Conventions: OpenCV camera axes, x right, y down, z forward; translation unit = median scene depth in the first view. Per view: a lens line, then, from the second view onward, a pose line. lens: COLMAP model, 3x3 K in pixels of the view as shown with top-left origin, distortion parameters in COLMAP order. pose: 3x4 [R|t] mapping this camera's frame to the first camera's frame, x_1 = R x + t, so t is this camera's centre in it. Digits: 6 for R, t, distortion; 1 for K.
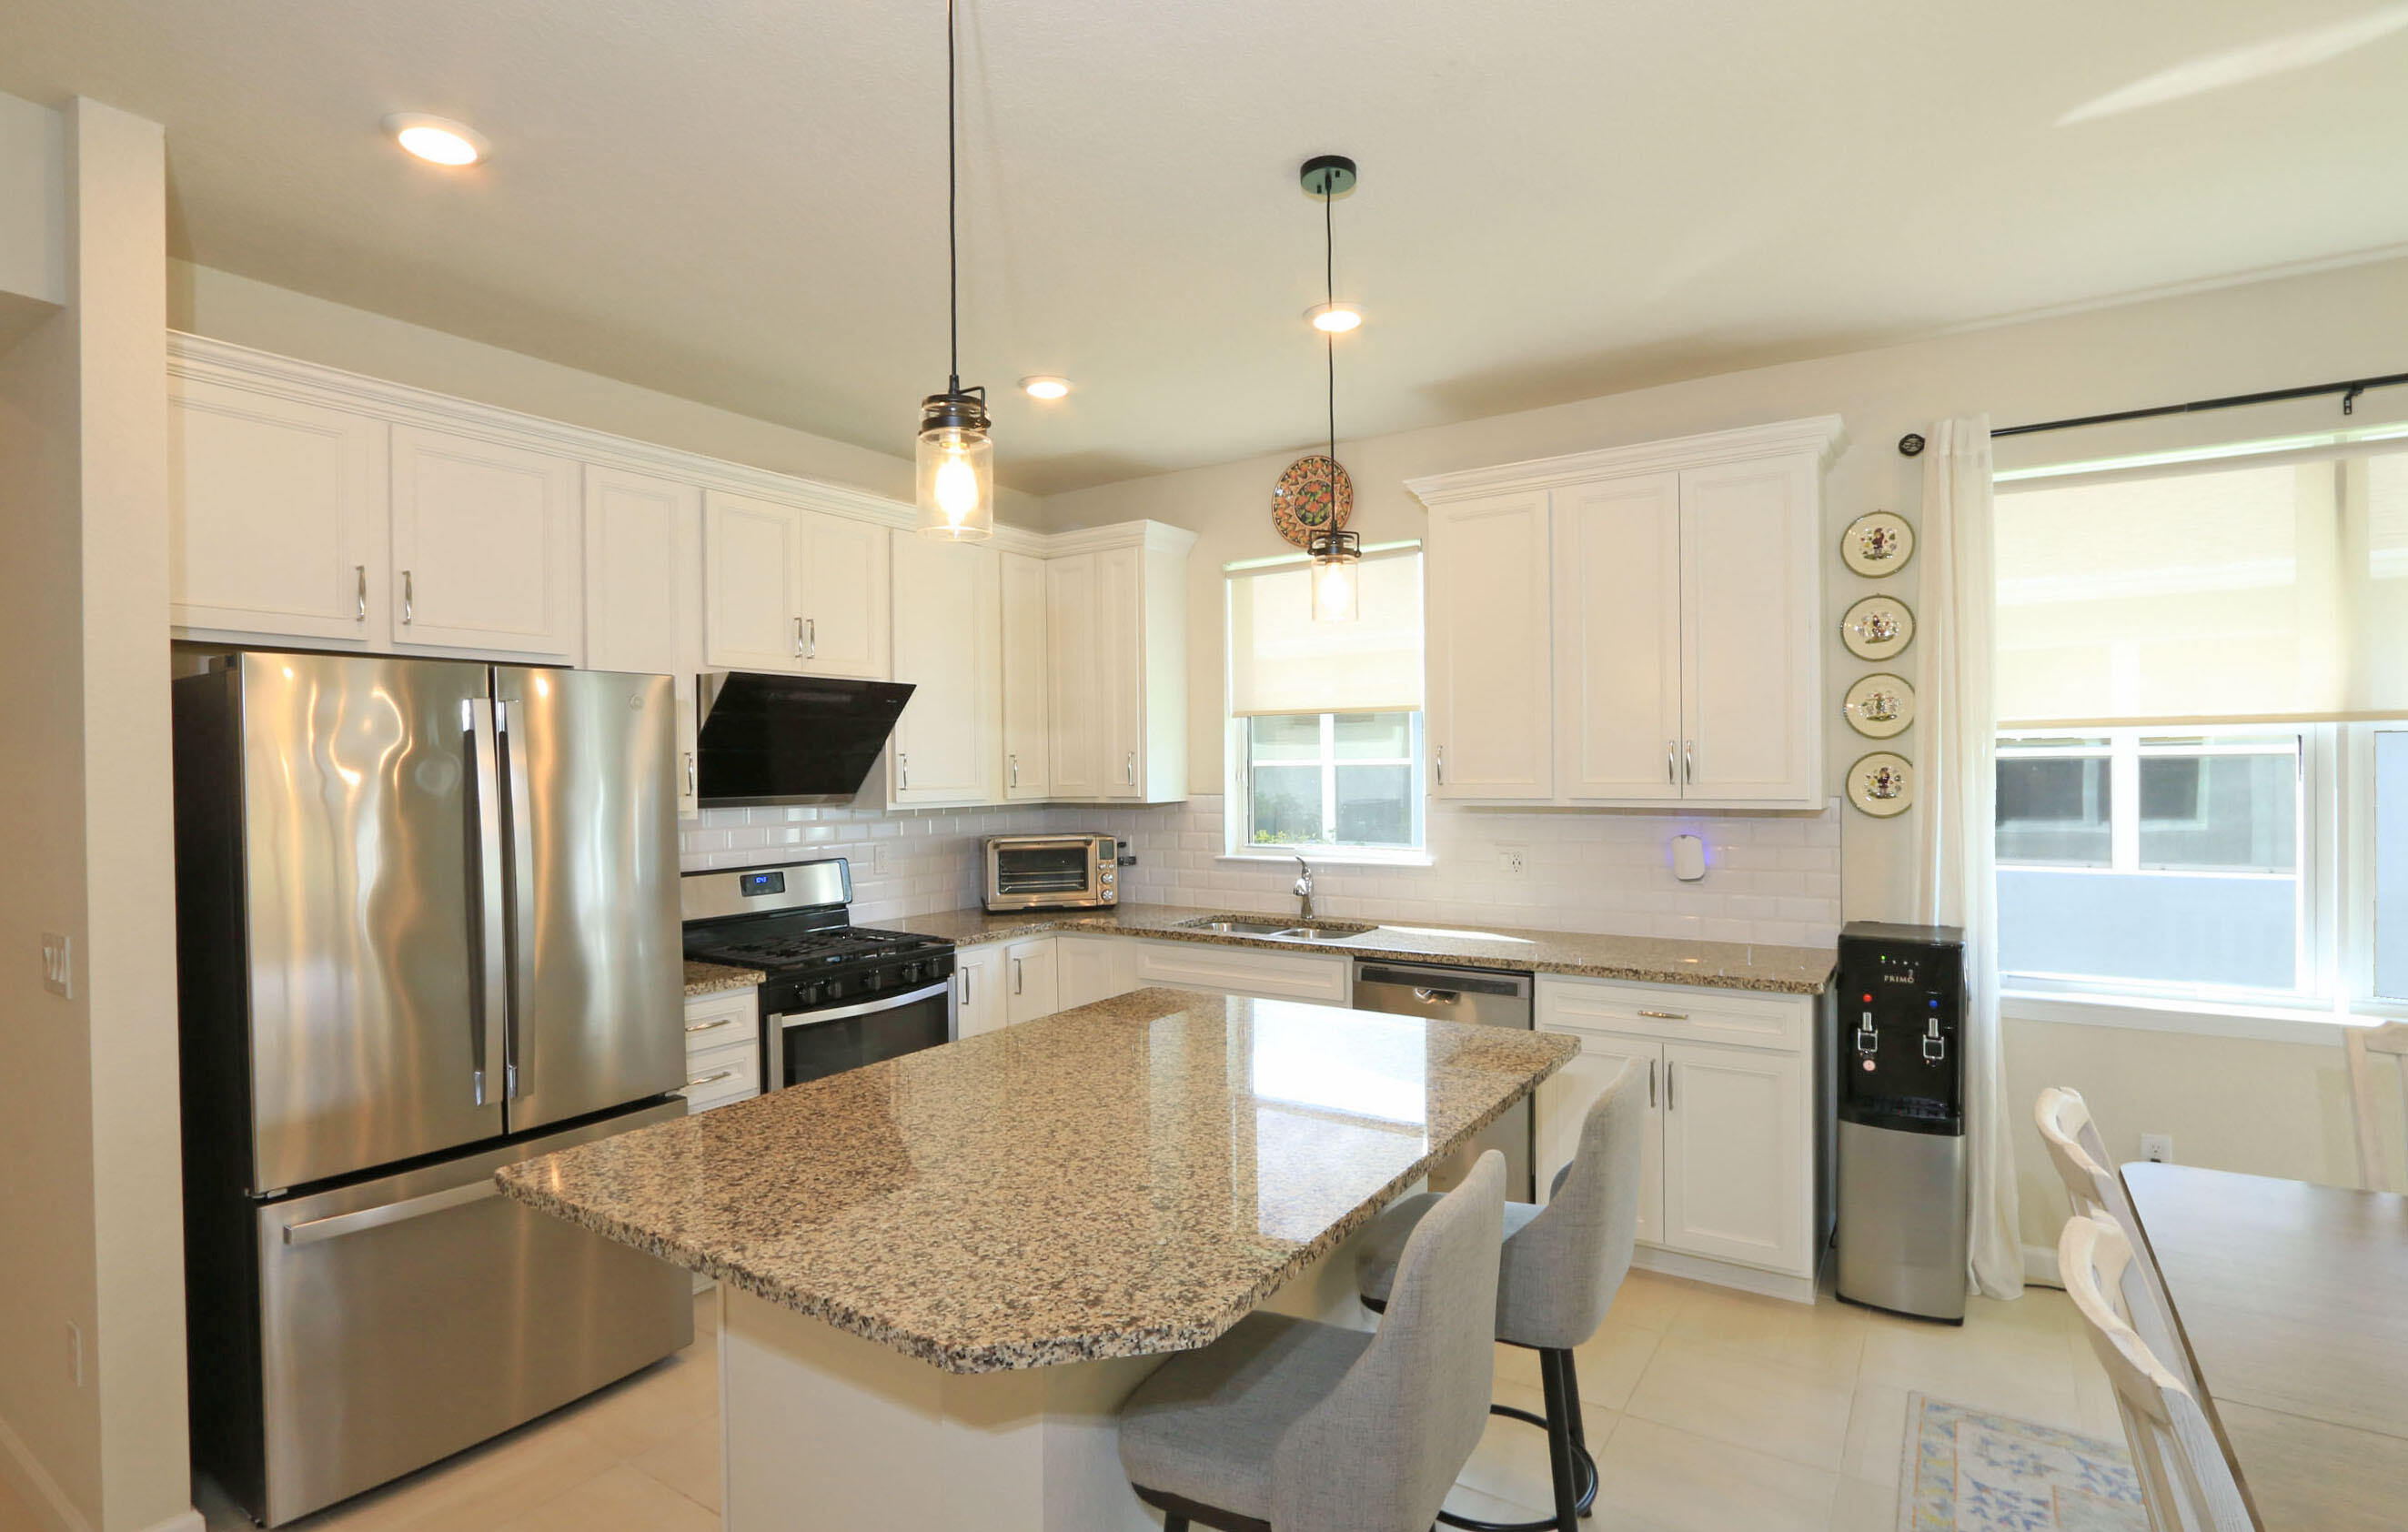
lens RADIAL K [[1154.4, 0, 1214.1], [0, 1154.4, 776.4], [0, 0, 1]] dist [-0.006308, -0.000700]
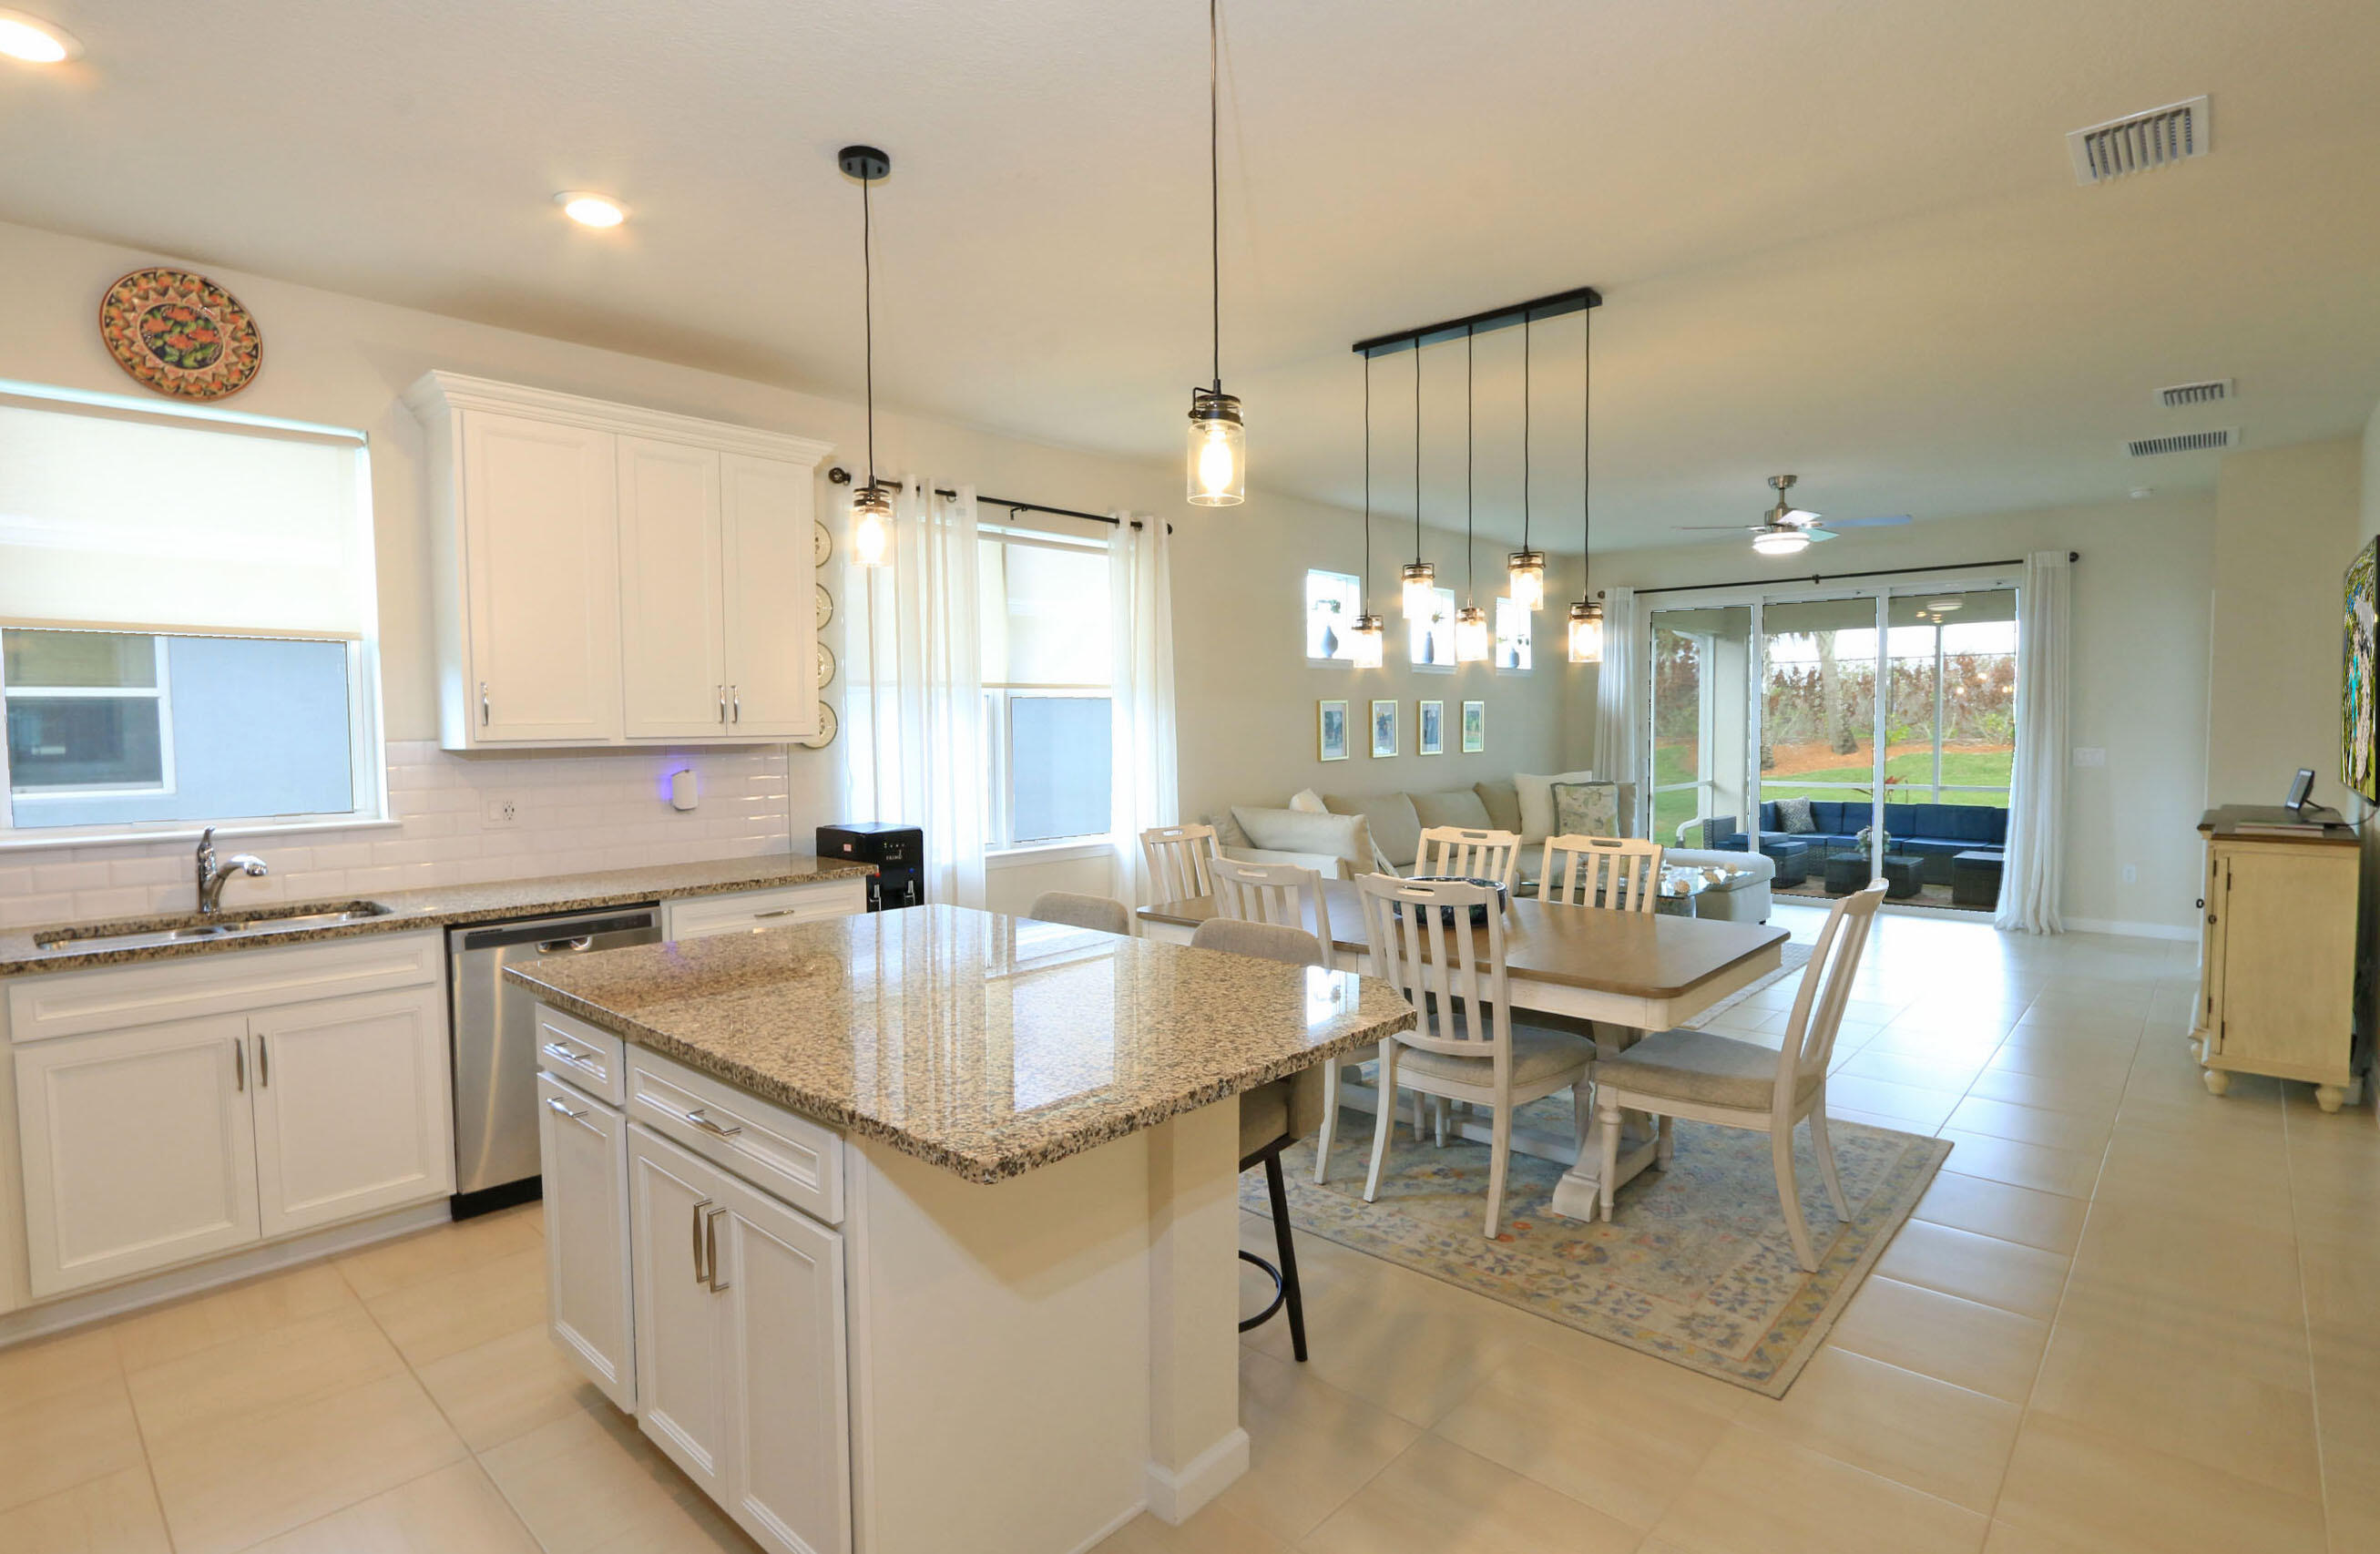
lens RADIAL K [[1178.5, 0, 1157.5], [0, 1178.5, 778.9], [0, 0, 1]] dist [-0.020877, 0.001467]
pose [[0.182076, -0.039348, 0.982497, -0.703092], [0.012962, 0.999208, 0.037615, 0.025126], [-0.983199, 0.005887, 0.182442, 0.367888]]
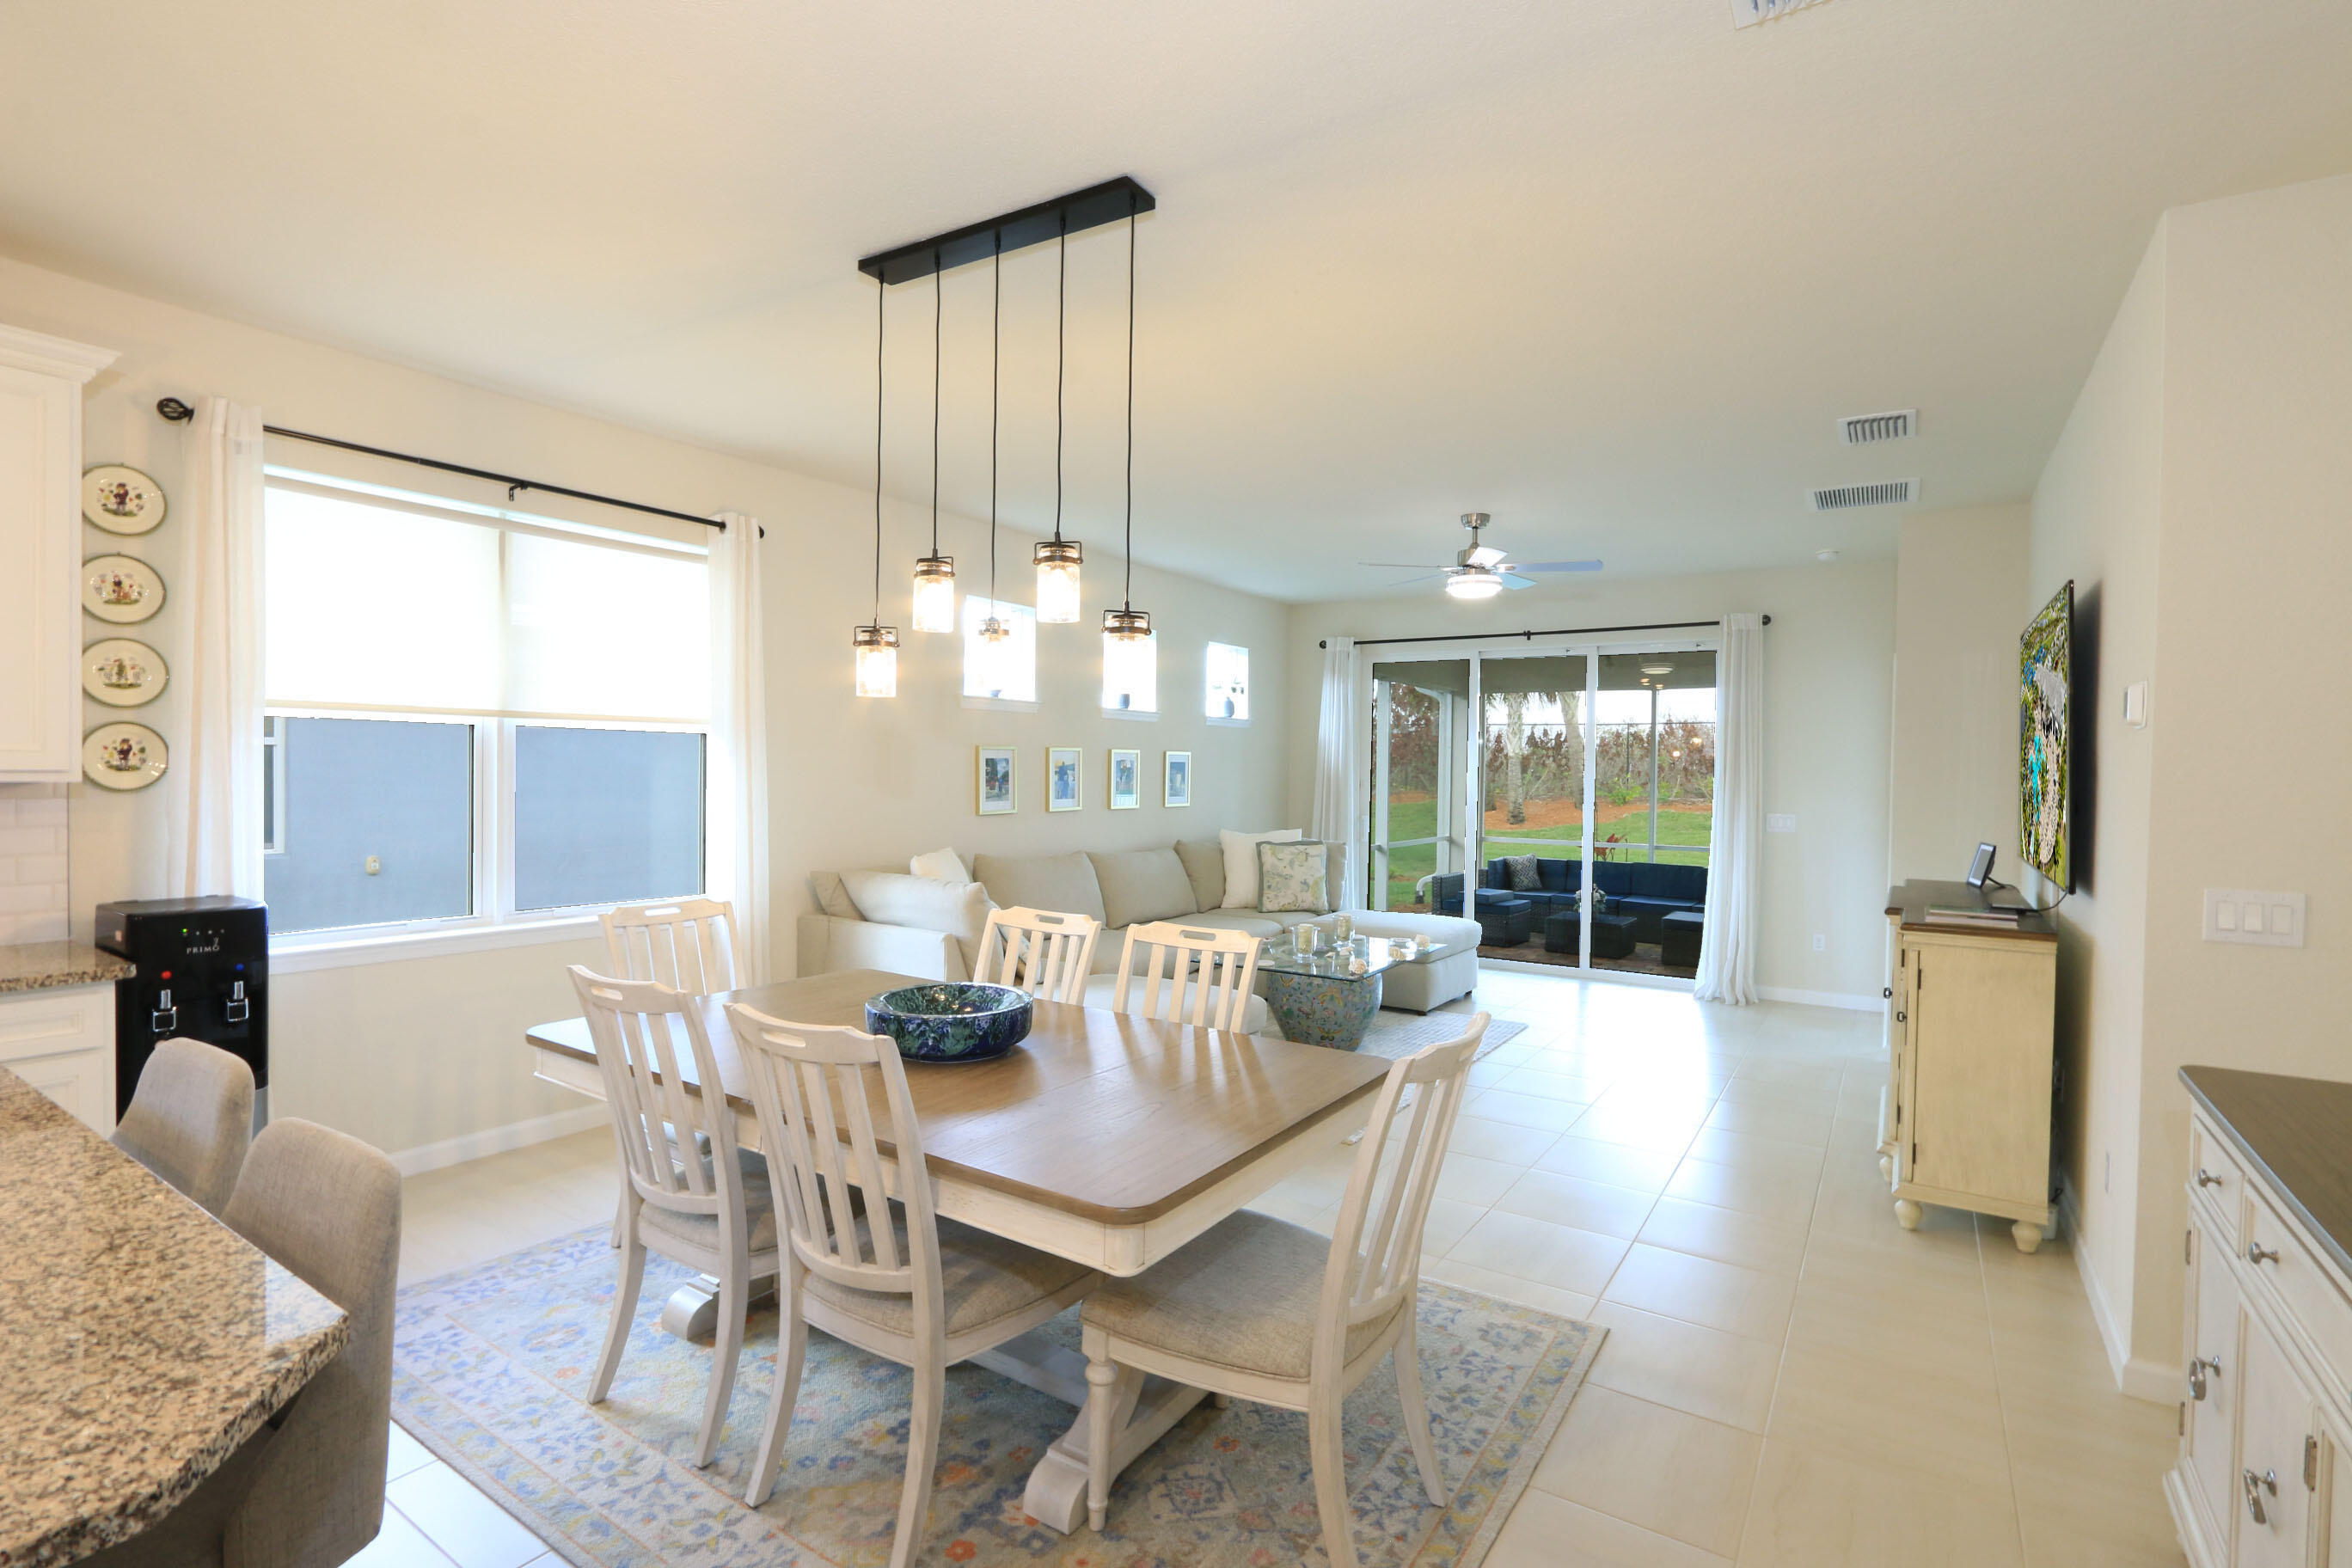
lens RADIAL K [[1094.6, 0, 1176.0], [0, 1094.6, 784.0], [0, 0, 1]] dist [-0.023678, 0.000359]
pose [[0.024553, -0.002664, 0.999695, -0.280742], [-0.008188, 0.999962, 0.002866, 0.020796], [-0.999665, -0.008256, 0.024530, 0.121494]]
